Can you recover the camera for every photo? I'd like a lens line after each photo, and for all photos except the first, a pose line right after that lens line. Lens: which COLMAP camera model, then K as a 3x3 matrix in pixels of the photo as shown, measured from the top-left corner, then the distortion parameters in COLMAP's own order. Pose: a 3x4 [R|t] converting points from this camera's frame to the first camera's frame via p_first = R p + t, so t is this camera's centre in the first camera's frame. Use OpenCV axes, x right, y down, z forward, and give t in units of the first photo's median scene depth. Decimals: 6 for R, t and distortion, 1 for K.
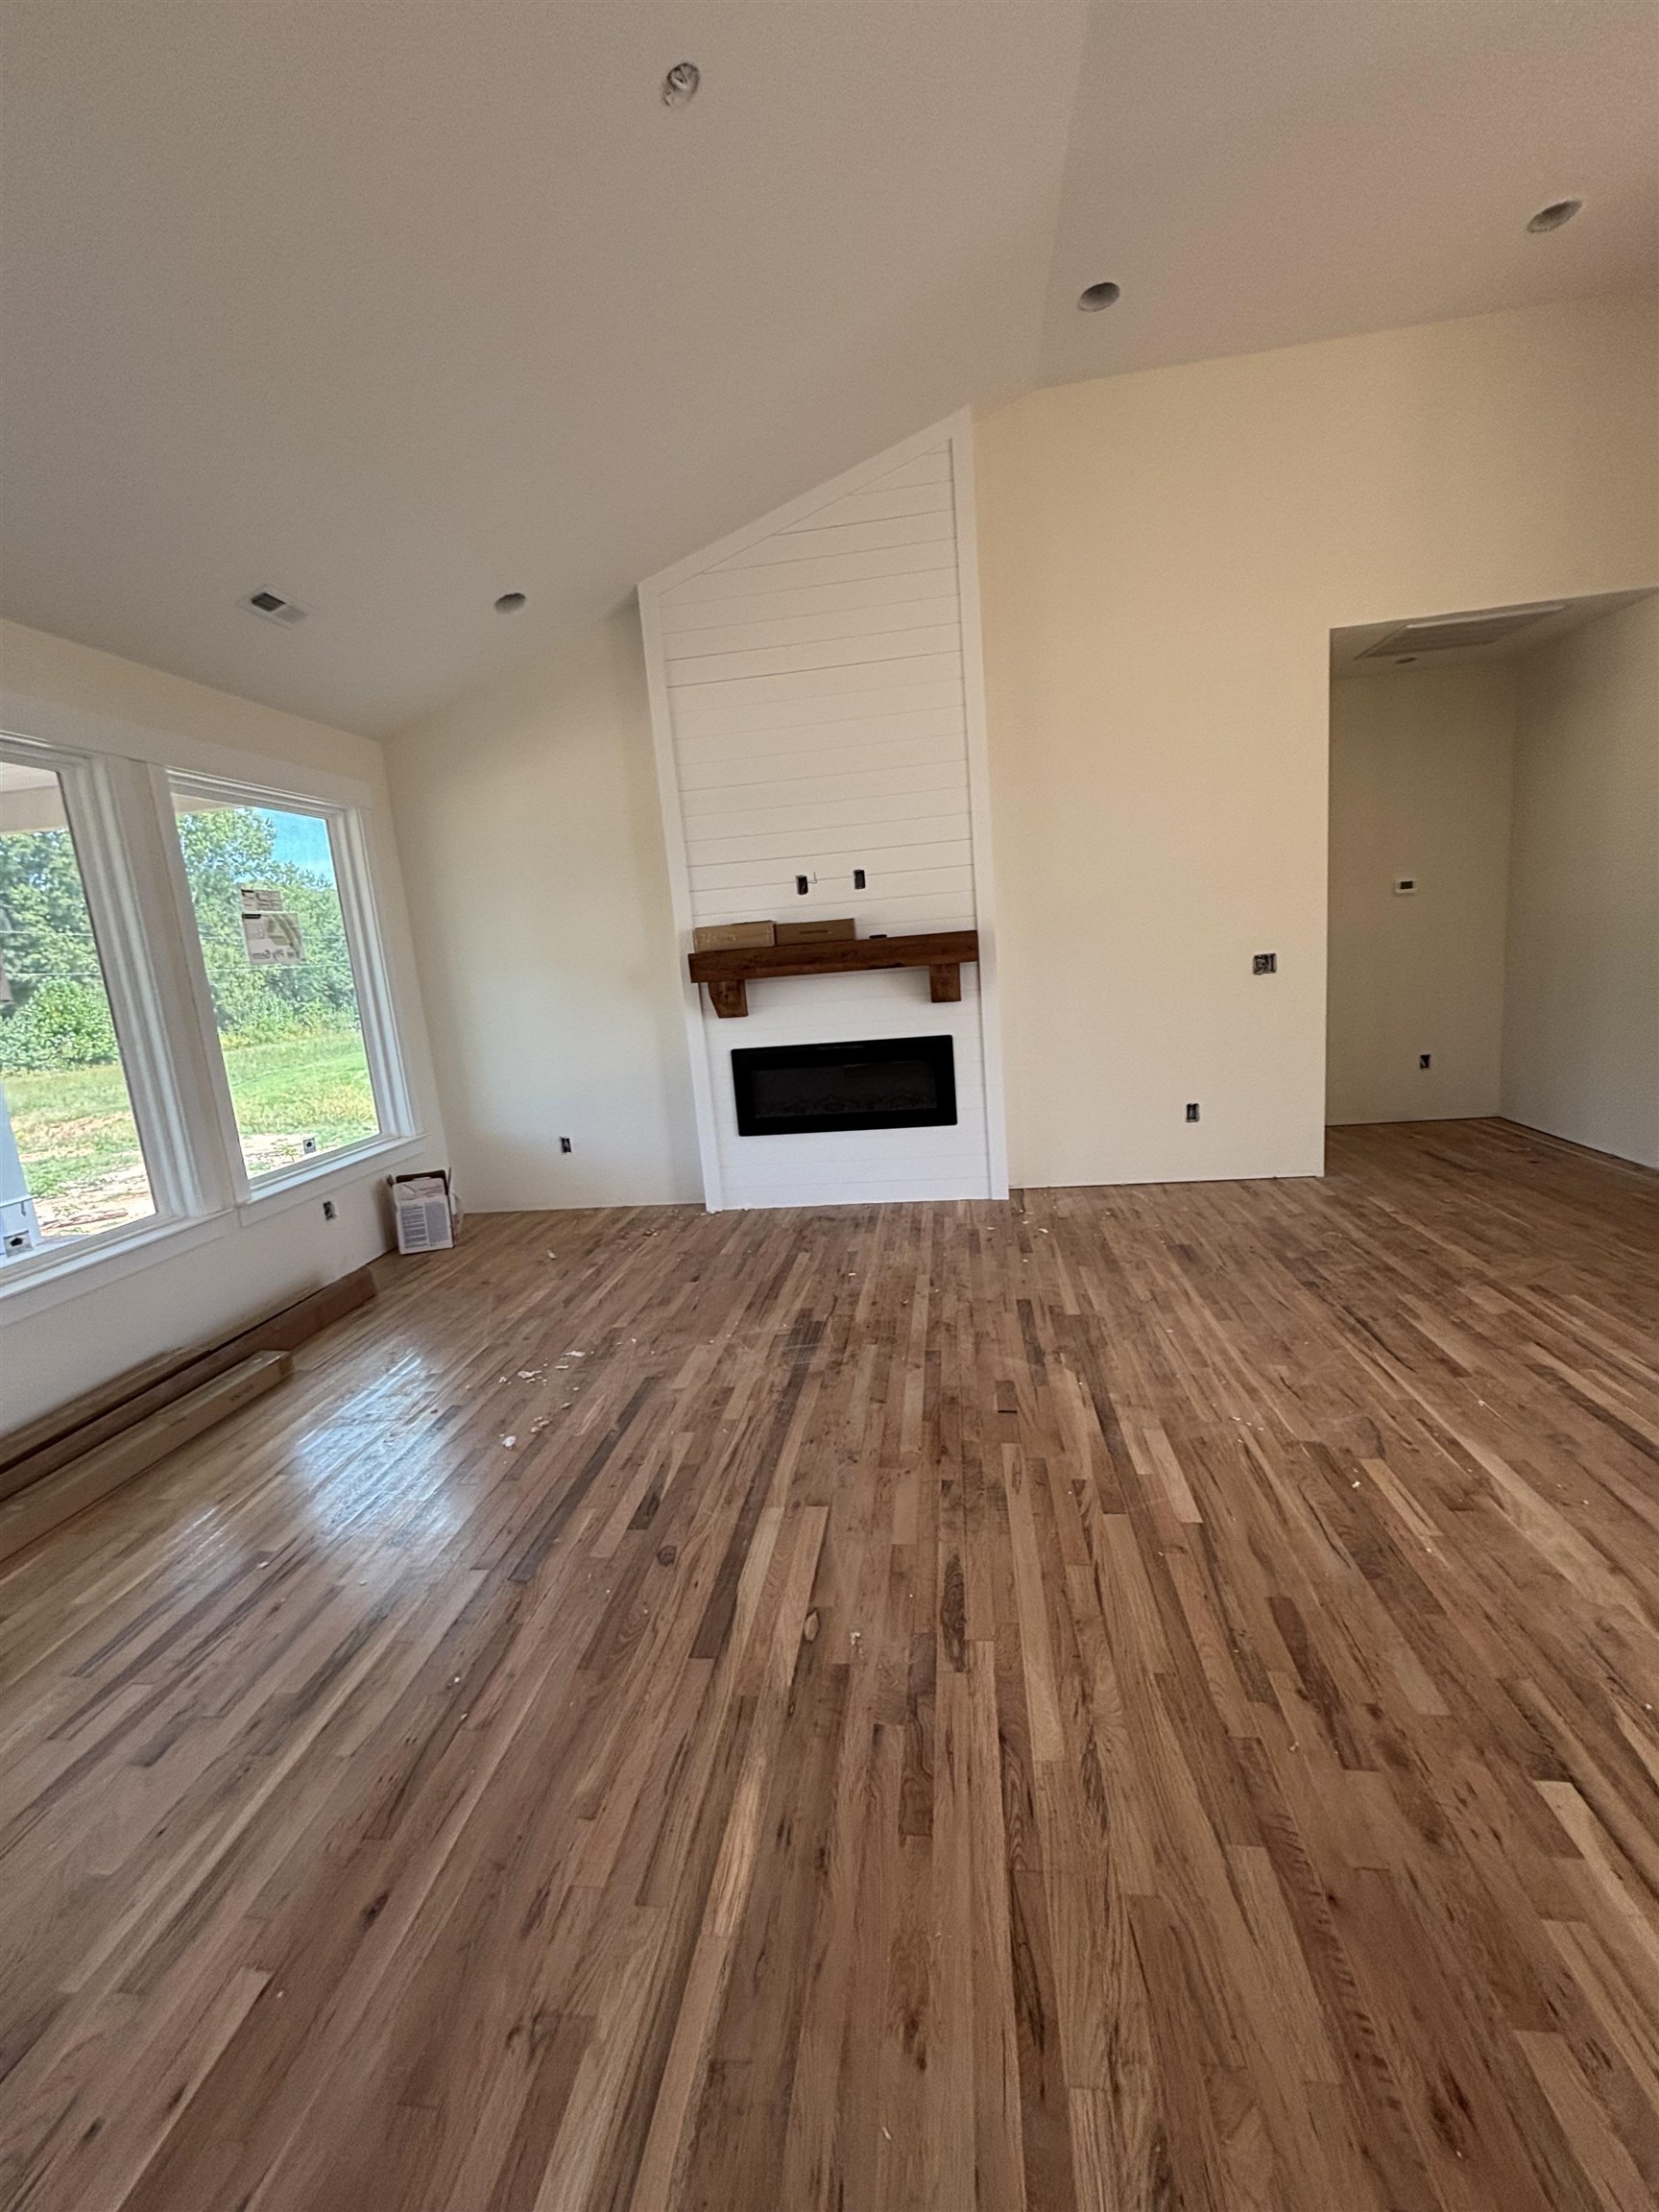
lens RADIAL K [[883.9, 0, 832.1], [0, 883.9, 1107.4], [0, 0, 1]] dist [-0.002082, -0.000070]
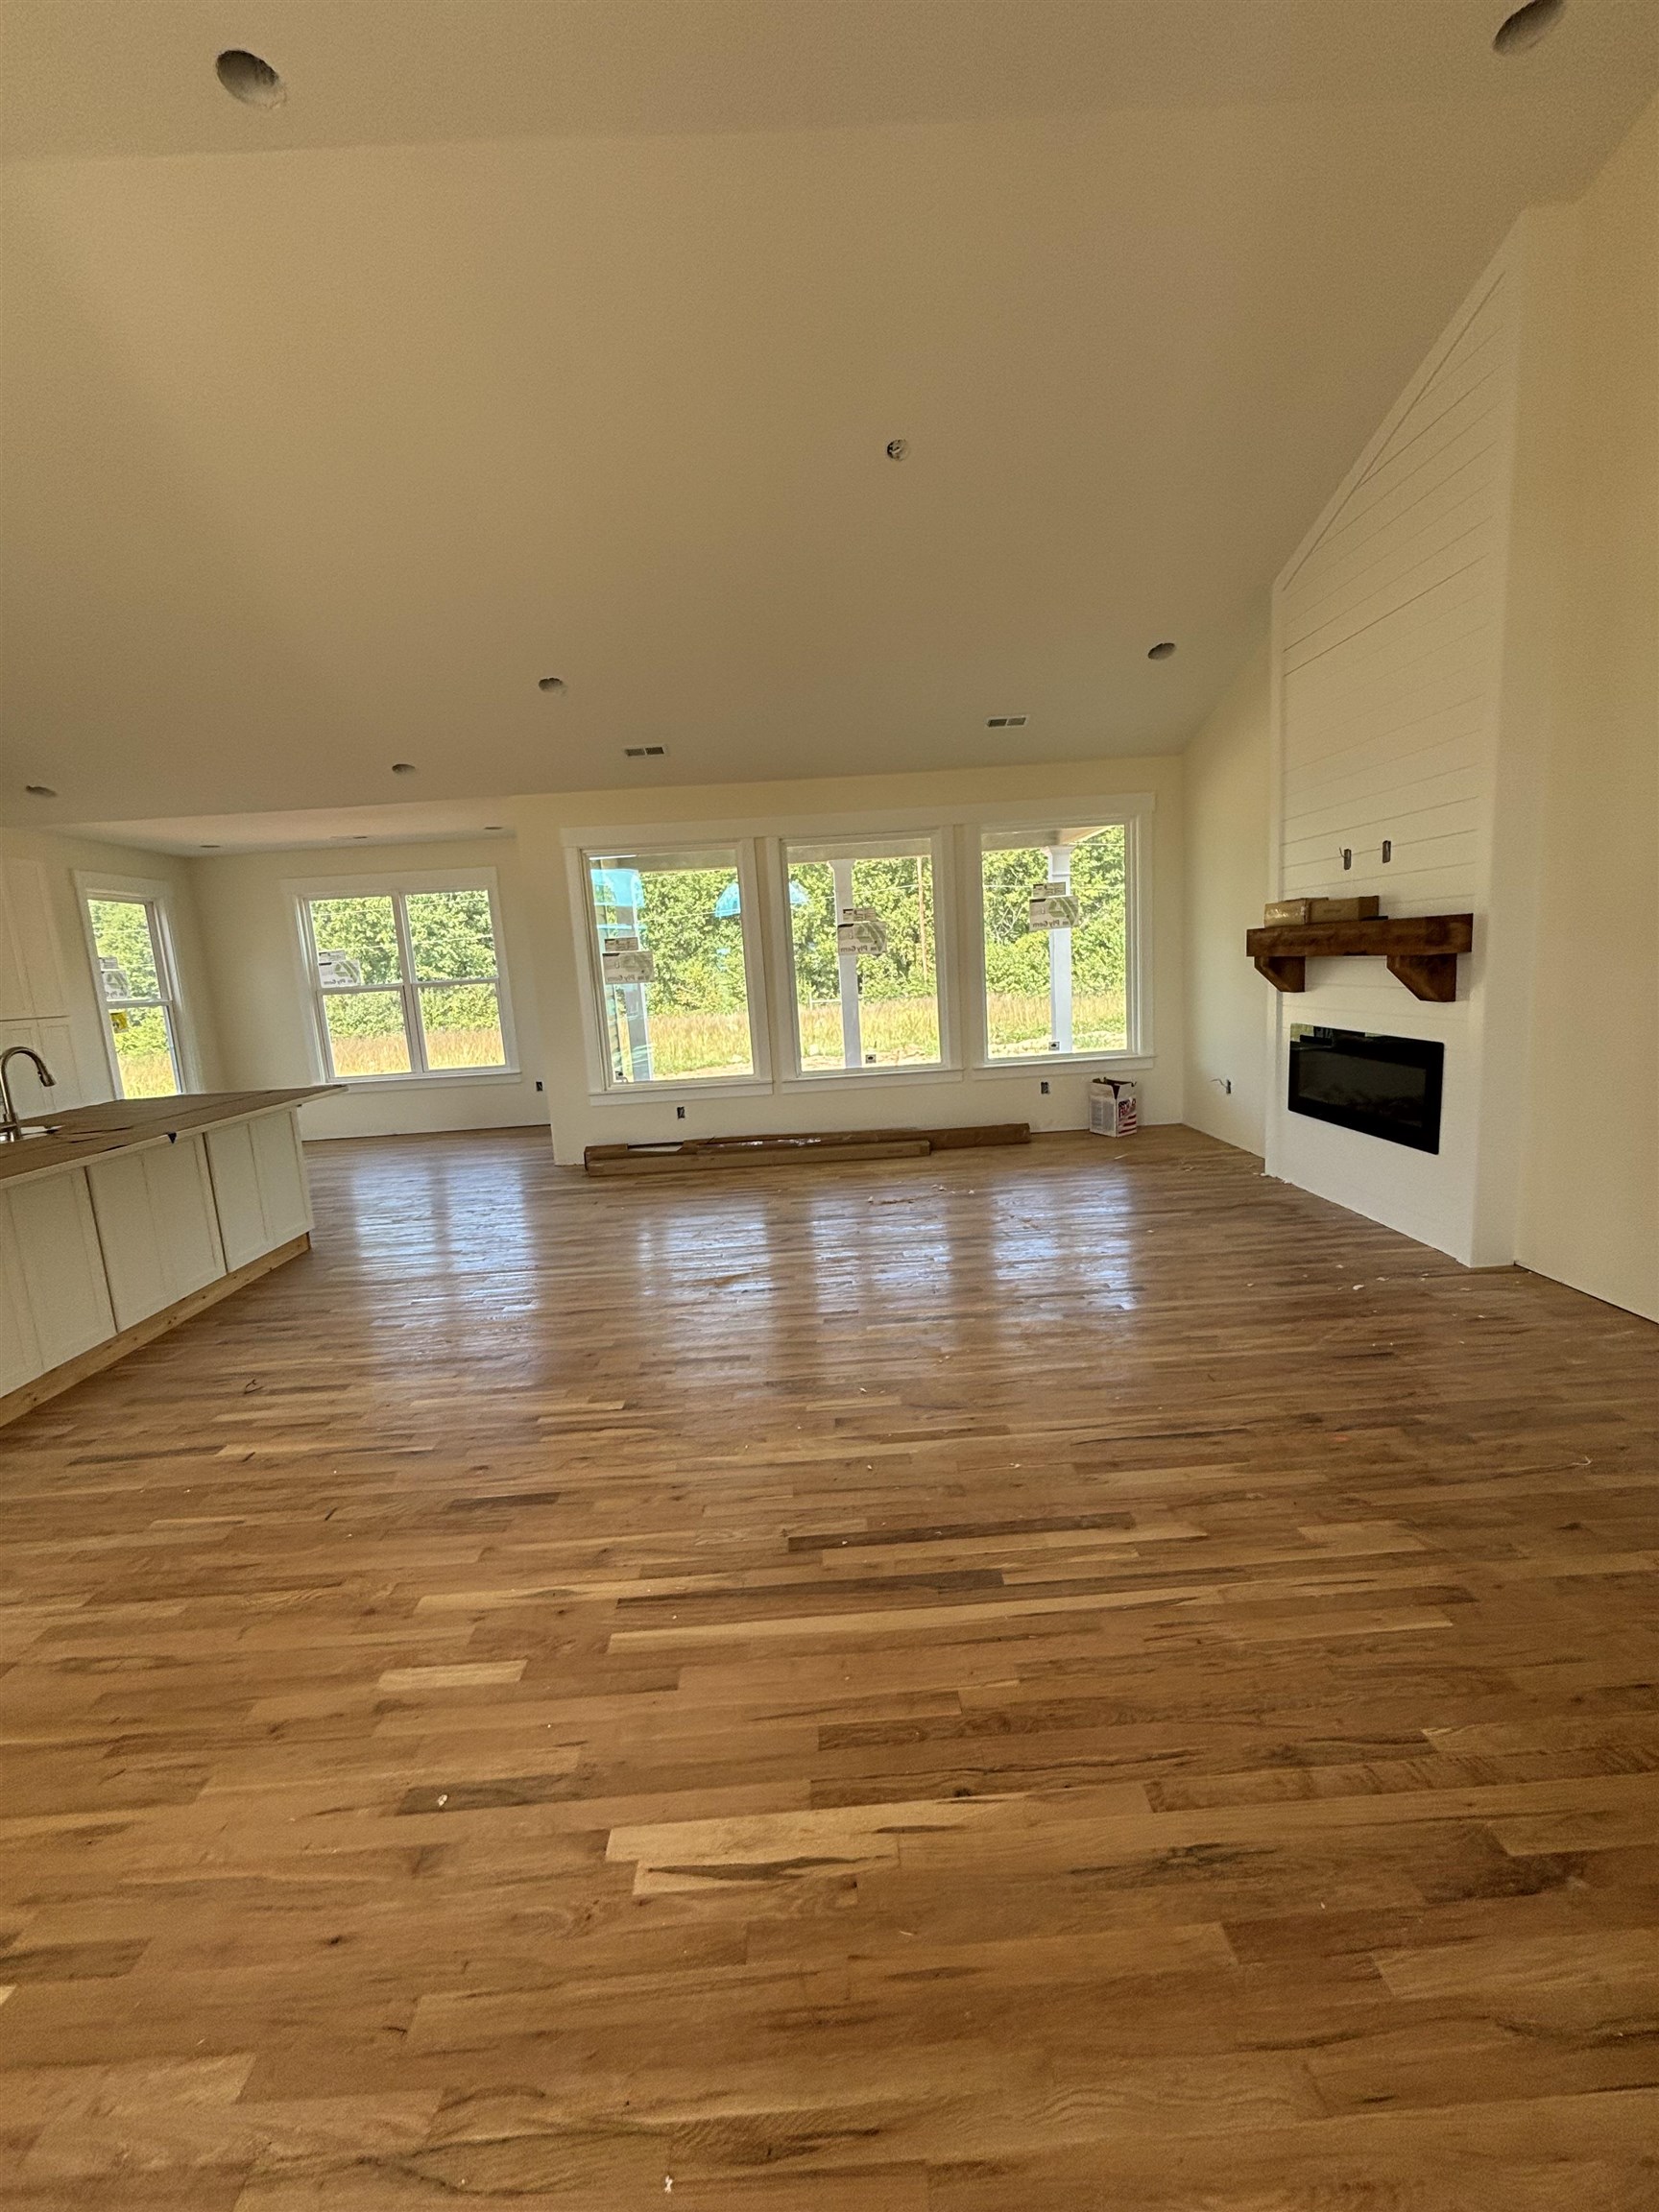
lens RADIAL K [[883.9, 0, 835.9], [0, 883.9, 1094.6], [0, 0, 1]] dist [-0.002082, -0.000070]
pose [[0.172077, 0.214309, -0.961489, 0.847588], [-0.130011, 0.972451, 0.193484, -0.122717], [0.976466, 0.091710, 0.195199, 0.316839]]
